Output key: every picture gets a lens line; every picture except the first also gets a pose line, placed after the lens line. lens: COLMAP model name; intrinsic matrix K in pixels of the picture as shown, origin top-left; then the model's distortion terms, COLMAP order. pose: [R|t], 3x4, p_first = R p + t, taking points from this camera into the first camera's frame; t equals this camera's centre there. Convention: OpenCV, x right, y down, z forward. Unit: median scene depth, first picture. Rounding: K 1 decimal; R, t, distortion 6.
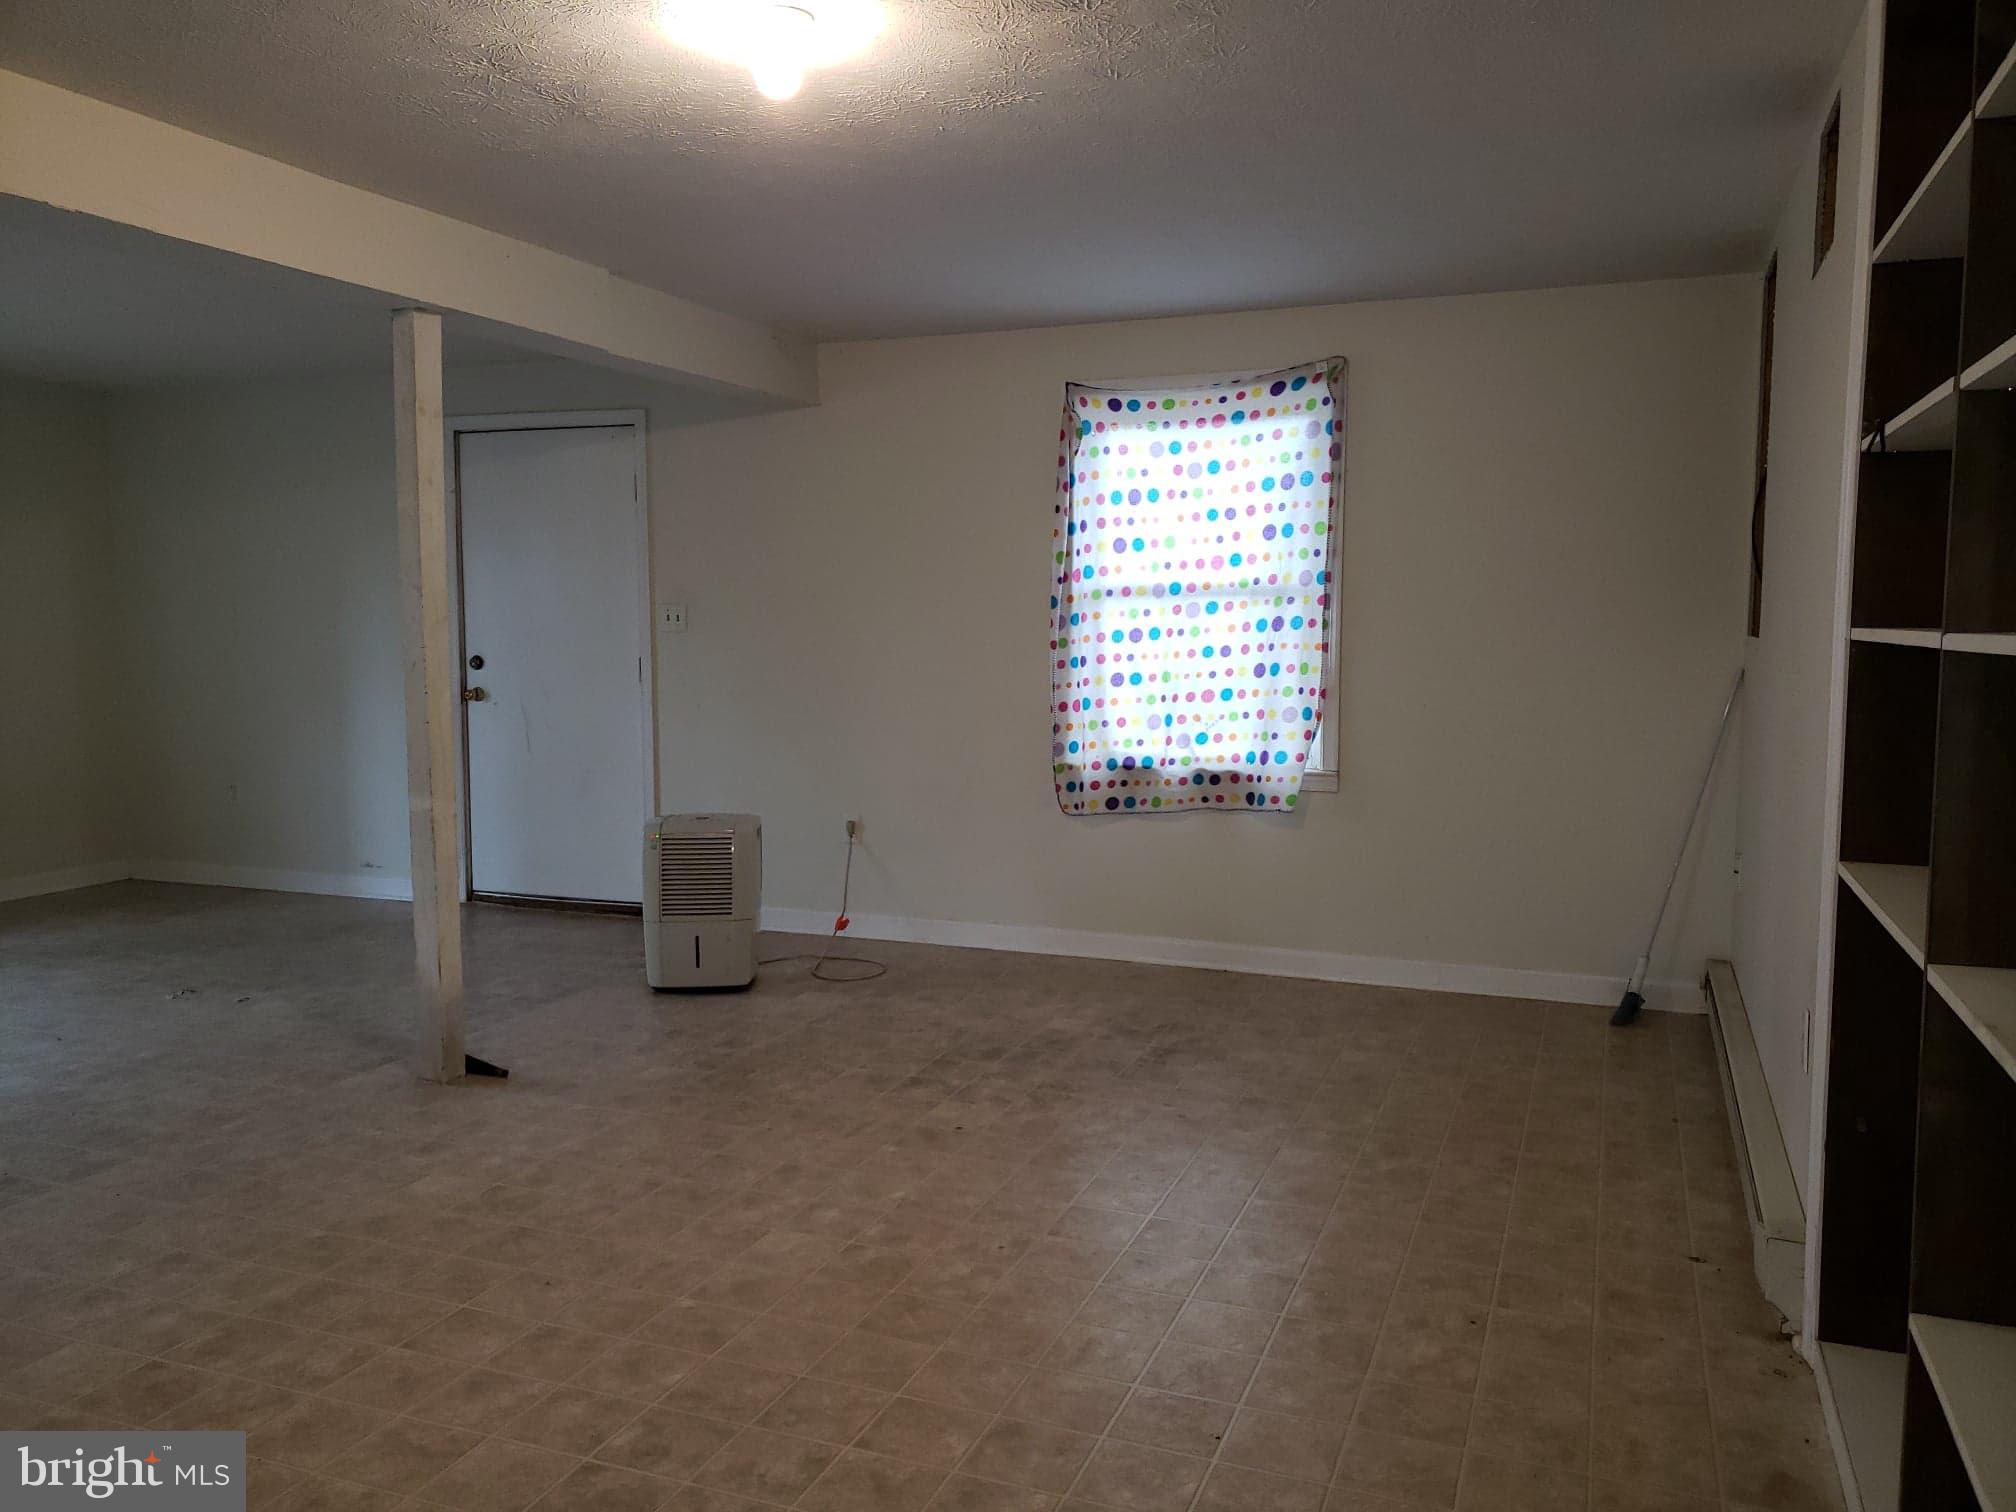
lens RADIAL K [[1549.4, 0, 948.1], [0, 1549.4, 788.8], [0, 0, 1]] dist [0.048529, 0.003465]
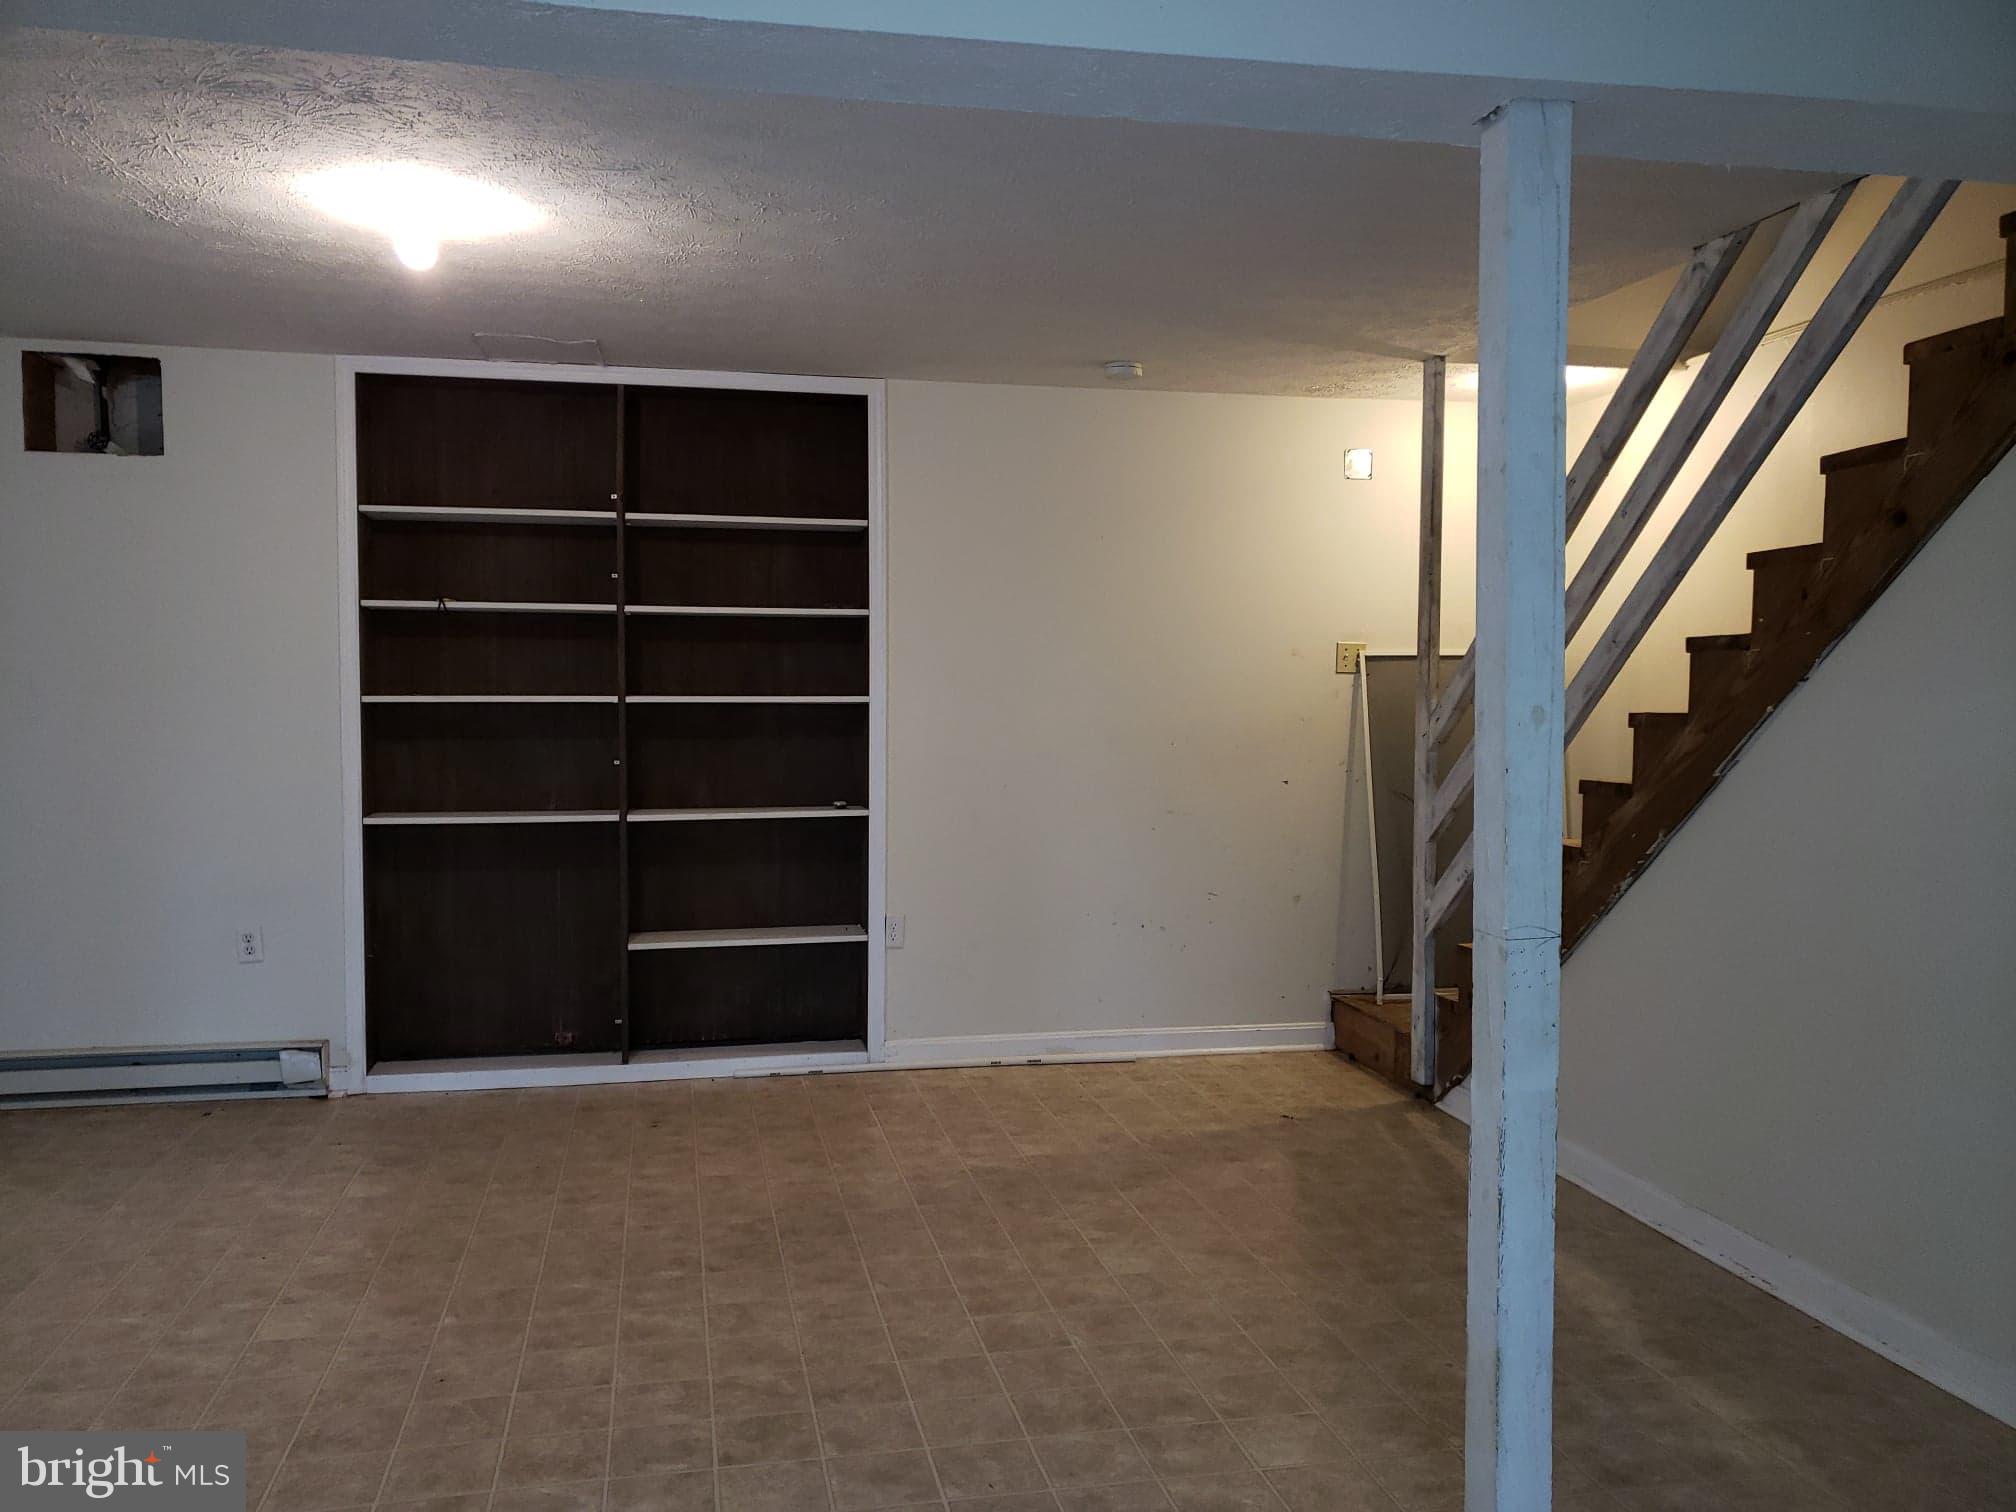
lens RADIAL K [[1658.4, 0, 980.0], [0, 1658.4, 754.1], [0, 0, 1]] dist [0.059237, 0.009329]
pose [[-0.558748, -0.032731, 0.828692, -1.397198], [0.096486, 0.989870, 0.104153, -0.156353], [-0.823706, 0.138153, -0.549929, 1.343157]]
